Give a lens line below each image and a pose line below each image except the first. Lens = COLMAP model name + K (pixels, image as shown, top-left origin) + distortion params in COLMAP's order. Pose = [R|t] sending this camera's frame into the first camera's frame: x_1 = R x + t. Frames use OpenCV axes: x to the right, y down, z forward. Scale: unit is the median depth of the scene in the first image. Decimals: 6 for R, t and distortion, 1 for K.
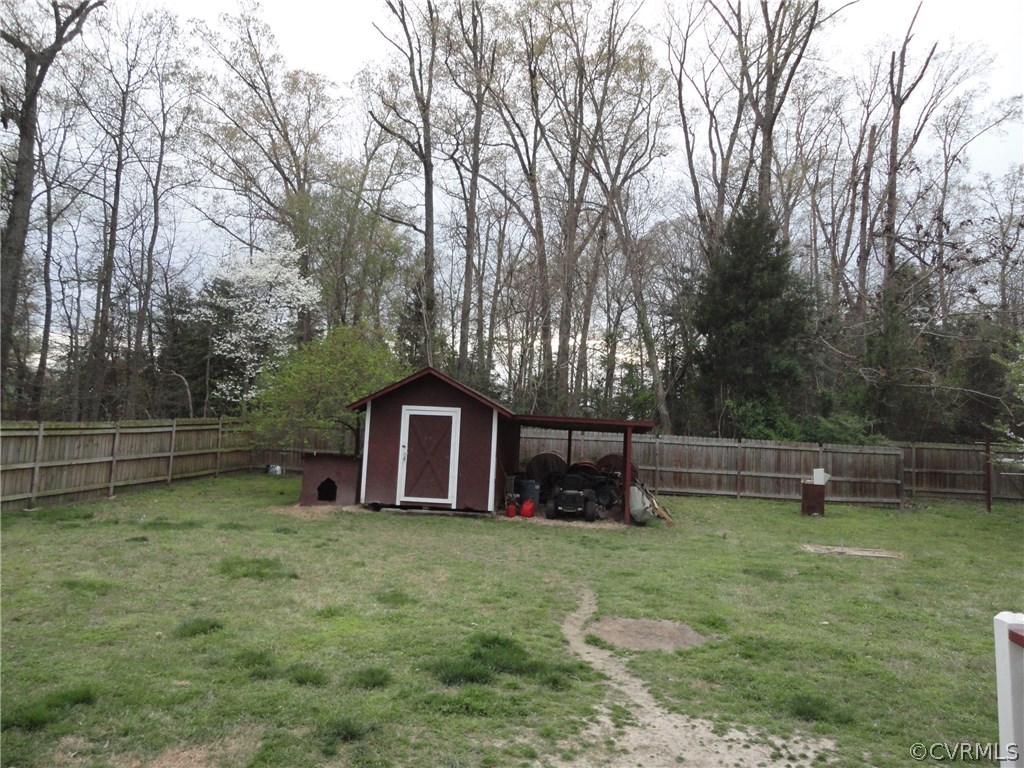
lens RADIAL K [[734.9, 0, 511.3], [0, 734.9, 380.0], [0, 0, 1]] dist [-0.005651, -0.007247]
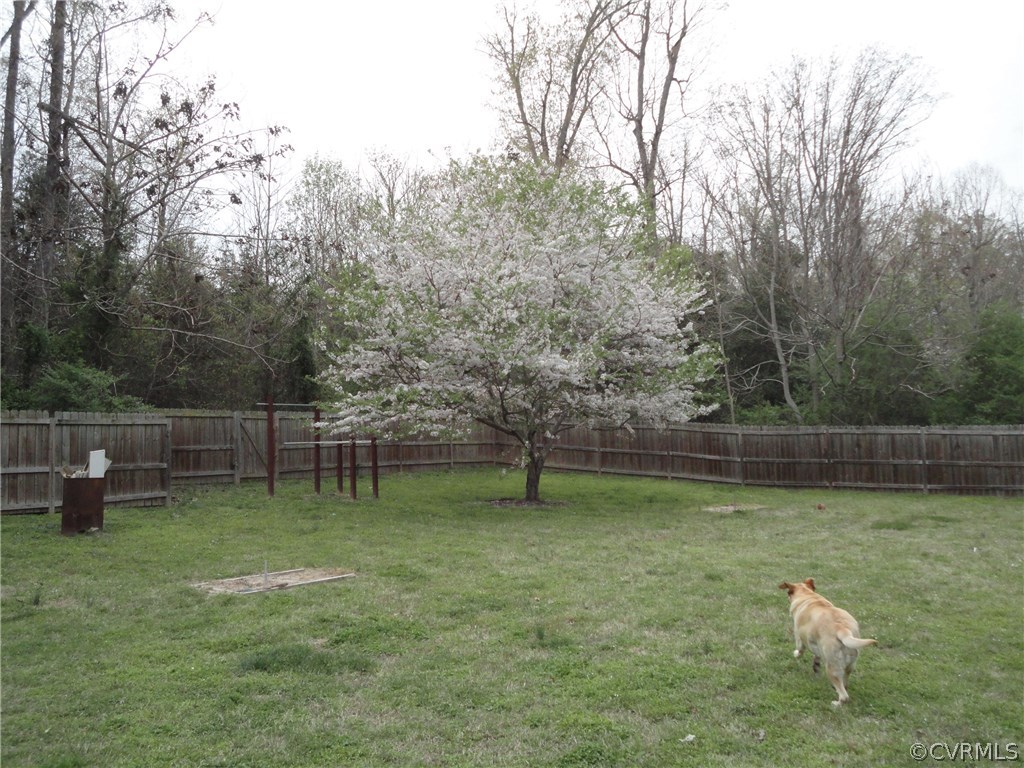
lens RADIAL K [[923.3, 0, 512.9], [0, 923.3, 385.0], [0, 0, 1]] dist [0.010390, 0.005365]
pose [[0.487592, -0.001304, 0.873071, -0.042123], [-0.032872, 0.999262, 0.019851, 0.031908], [-0.872453, -0.038378, 0.487189, 0.260937]]
